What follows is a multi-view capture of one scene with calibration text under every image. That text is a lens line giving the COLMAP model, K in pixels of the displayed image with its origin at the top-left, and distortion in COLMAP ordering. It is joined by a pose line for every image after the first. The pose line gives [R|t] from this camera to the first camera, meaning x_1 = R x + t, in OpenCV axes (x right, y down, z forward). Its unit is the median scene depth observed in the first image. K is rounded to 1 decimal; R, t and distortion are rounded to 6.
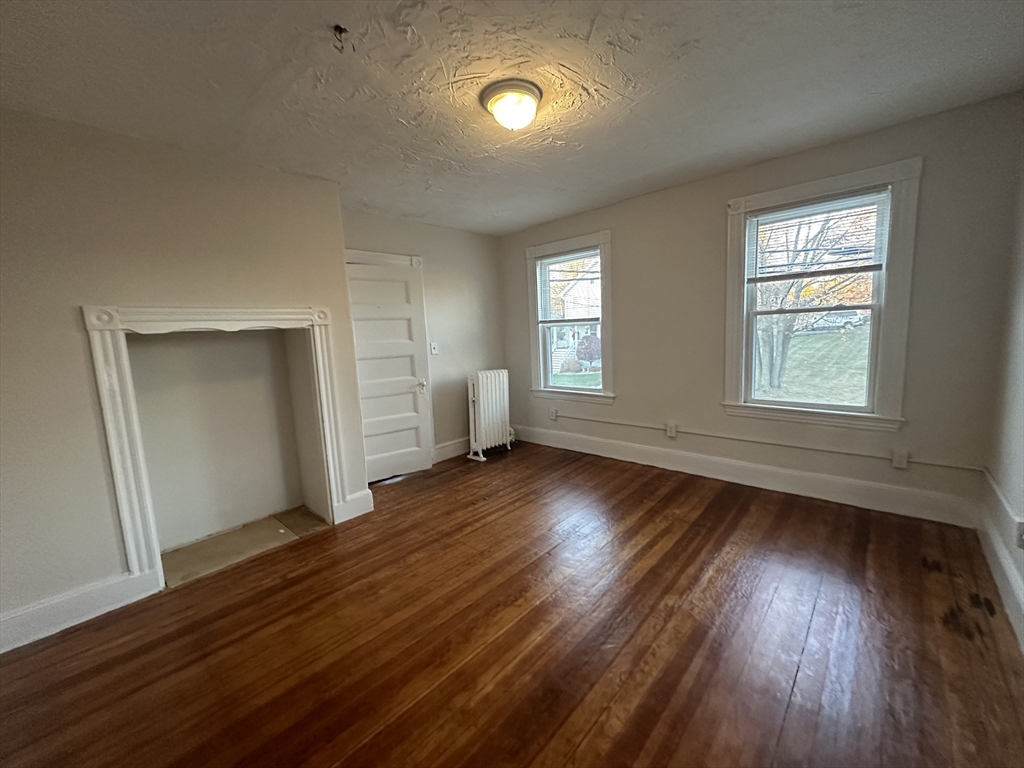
lens RADIAL K [[406.6, 0, 512.0], [0, 406.6, 384.0], [0, 0, 1]] dist [-0.002221, -0.000191]
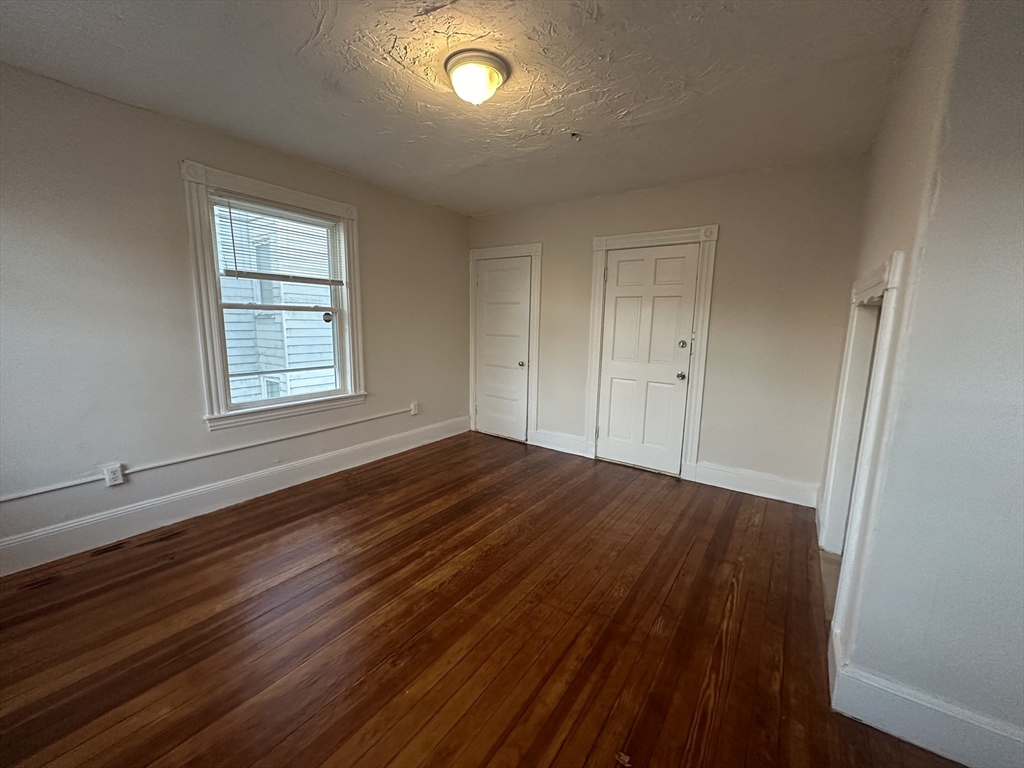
lens RADIAL K [[406.6, 0, 512.0], [0, 406.6, 384.0], [0, 0, 1]] dist [-0.002221, -0.000191]
pose [[-0.990821, 0.052431, -0.124596, 0.054411], [0.015249, 0.959185, 0.282367, -0.204169], [0.134316, 0.277875, -0.951181, 1.624444]]
